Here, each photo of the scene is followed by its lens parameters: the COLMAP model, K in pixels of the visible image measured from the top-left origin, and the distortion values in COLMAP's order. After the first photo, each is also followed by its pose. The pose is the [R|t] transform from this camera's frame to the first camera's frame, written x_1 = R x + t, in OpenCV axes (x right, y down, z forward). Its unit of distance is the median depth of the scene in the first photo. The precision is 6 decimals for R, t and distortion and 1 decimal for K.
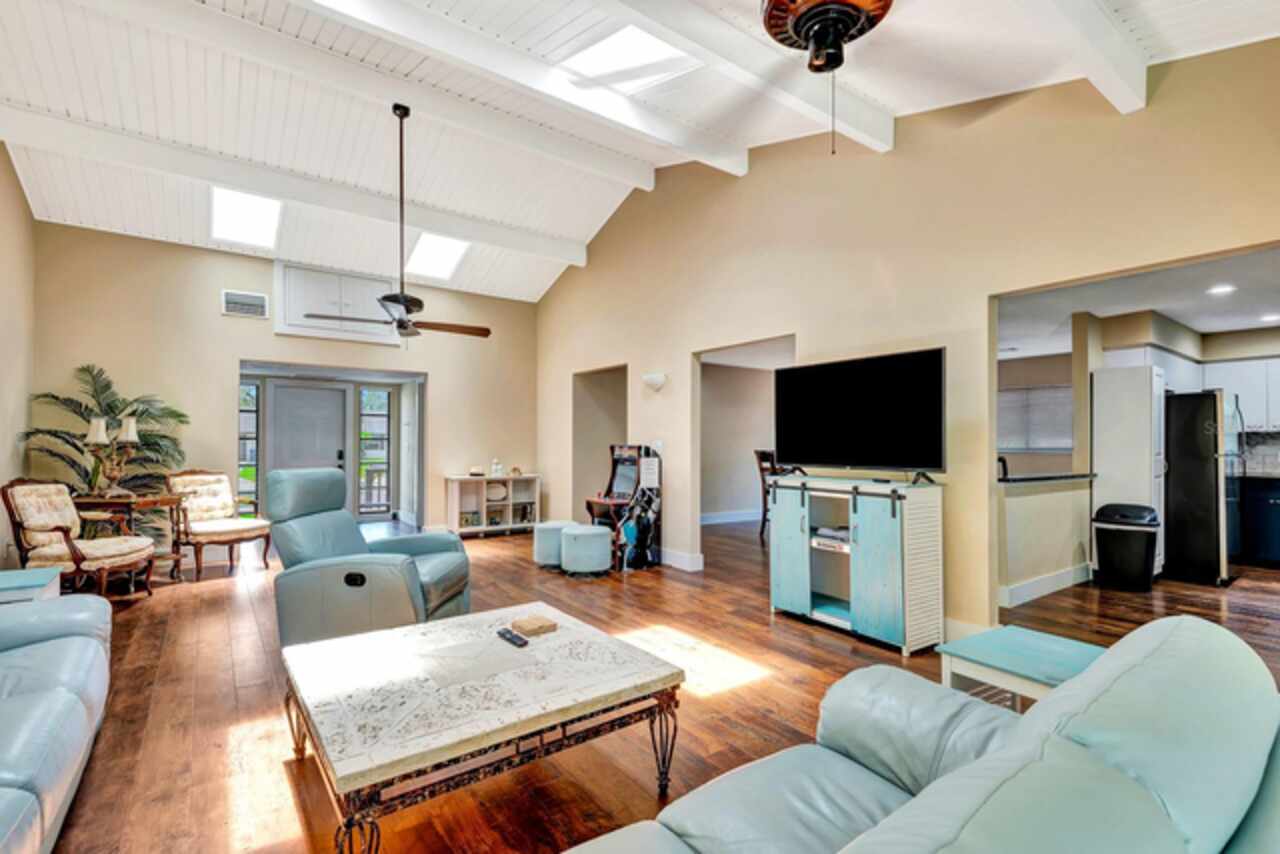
lens RADIAL K [[580.8, 0, 650.2], [0, 580.8, 451.9], [0, 0, 1]] dist [-0.003918, -0.000622]
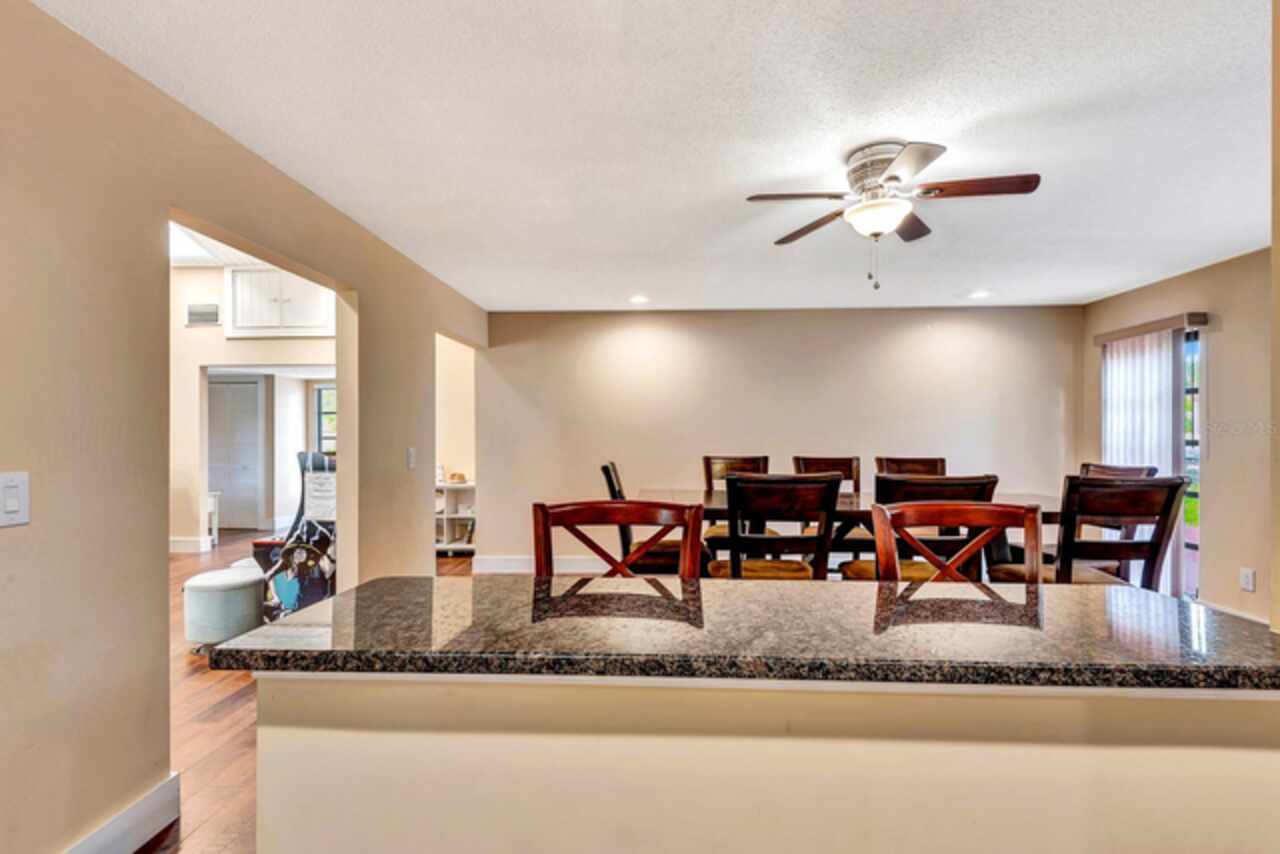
lens RADIAL K [[580.8, 0, 643.1], [0, 580.8, 433.4], [0, 0, 1]] dist [-0.003918, -0.000622]
pose [[0.780522, -0.008219, -0.625074, 0.598688], [-0.000362, 0.999907, -0.013599, -0.020474], [0.625128, 0.010841, 0.780447, 0.677716]]
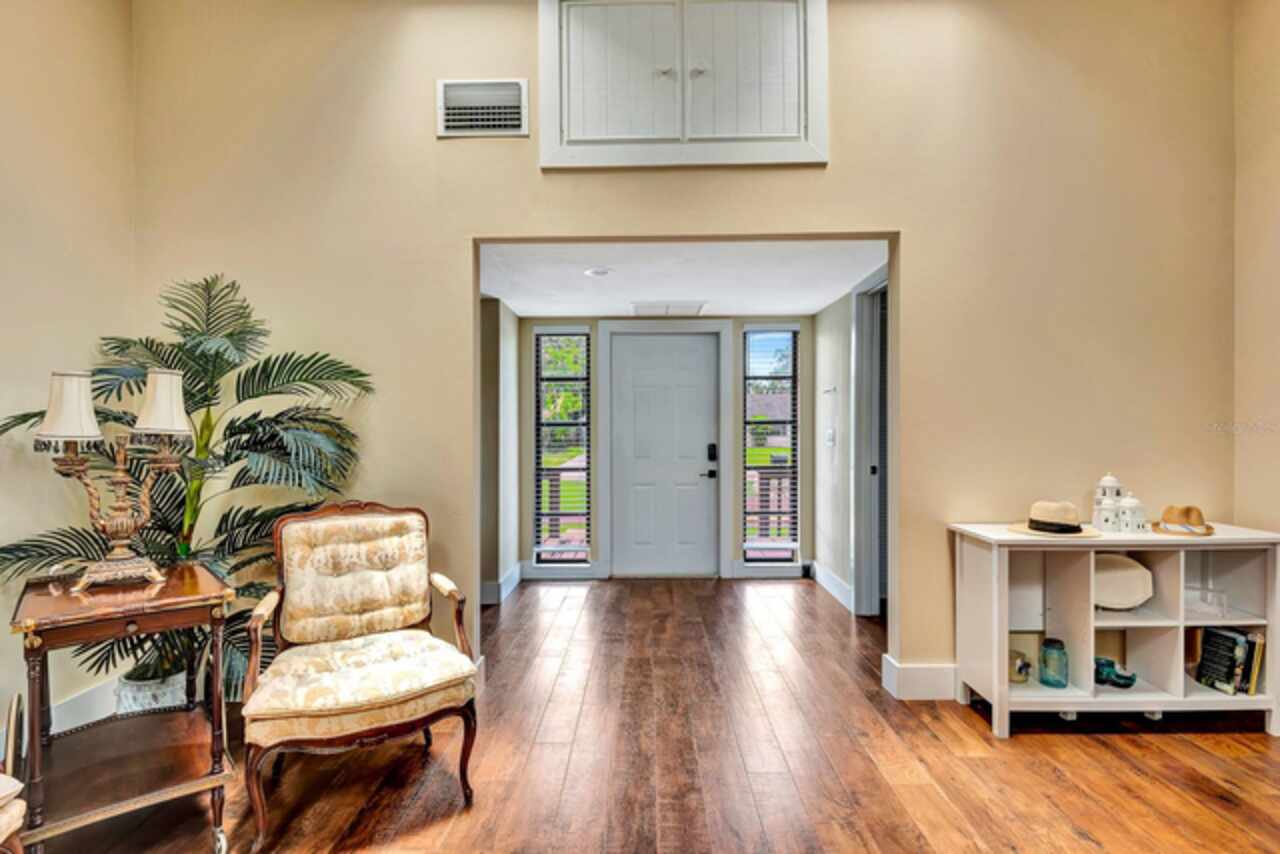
lens RADIAL K [[649.2, 0, 639.9], [0, 649.2, 430.6], [0, 0, 1]] dist [0.016336, -0.007341]
pose [[0.794711, -0.006612, -0.606952, -0.316770], [0.000311, 0.999945, -0.010486, -0.012432], [0.606987, 0.008145, 0.794670, 0.691039]]
